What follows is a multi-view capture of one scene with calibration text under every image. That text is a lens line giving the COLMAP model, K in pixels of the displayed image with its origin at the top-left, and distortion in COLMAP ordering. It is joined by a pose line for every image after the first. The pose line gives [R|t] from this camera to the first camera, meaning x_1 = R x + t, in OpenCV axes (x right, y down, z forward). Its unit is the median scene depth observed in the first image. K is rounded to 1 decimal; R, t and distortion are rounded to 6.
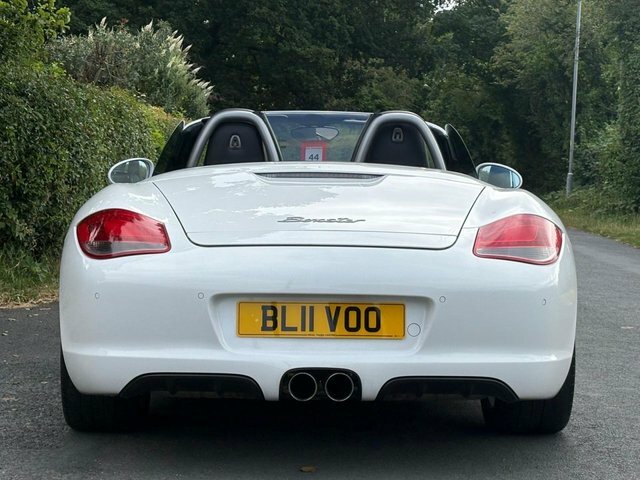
lens RADIAL K [[1151.8, 0, 318.7], [0, 1151.8, 245.0], [0, 0, 1]] dist [0.432632, 0.000000]
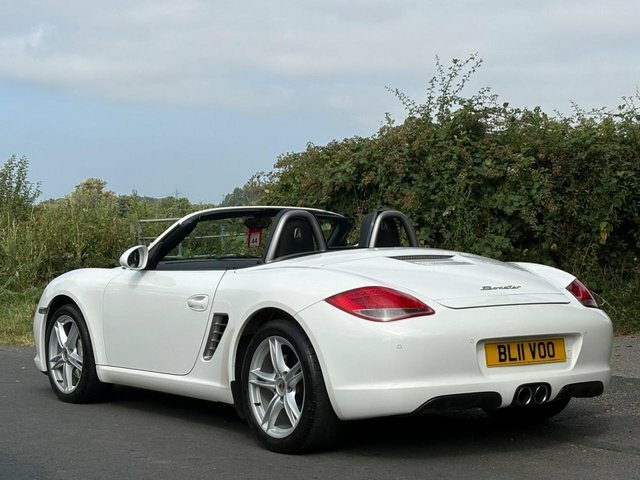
lens RADIAL K [[1151.8, 0, 327.4], [0, 1151.8, 248.8], [0, 0, 1]] dist [0.432632, 0.000000]
pose [[0.833819, -0.028119, 0.551321, -1.089347], [0.055968, 0.997862, -0.033751, -0.035015], [-0.549194, 0.058999, 0.833610, -0.168891]]
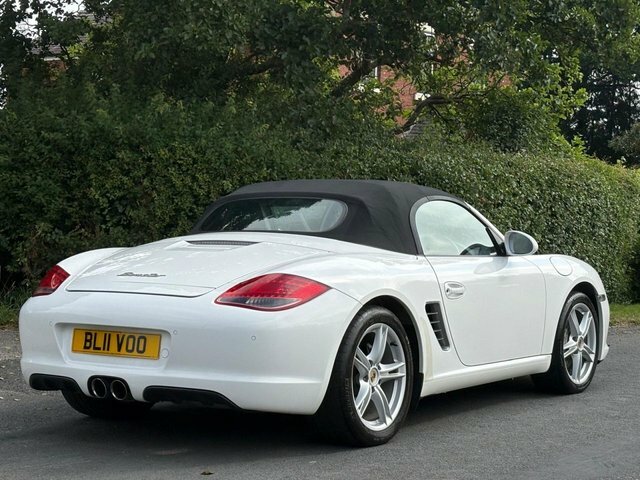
lens RADIAL K [[1151.8, 0, 316.6], [0, 1151.8, 237.7], [0, 0, 1]] dist [0.432632, 0.000000]
pose [[0.831109, 0.001452, -0.556107, 1.036334], [-0.034029, 0.998255, -0.048251, -0.006147], [0.555067, 0.059026, 0.829709, -0.094491]]
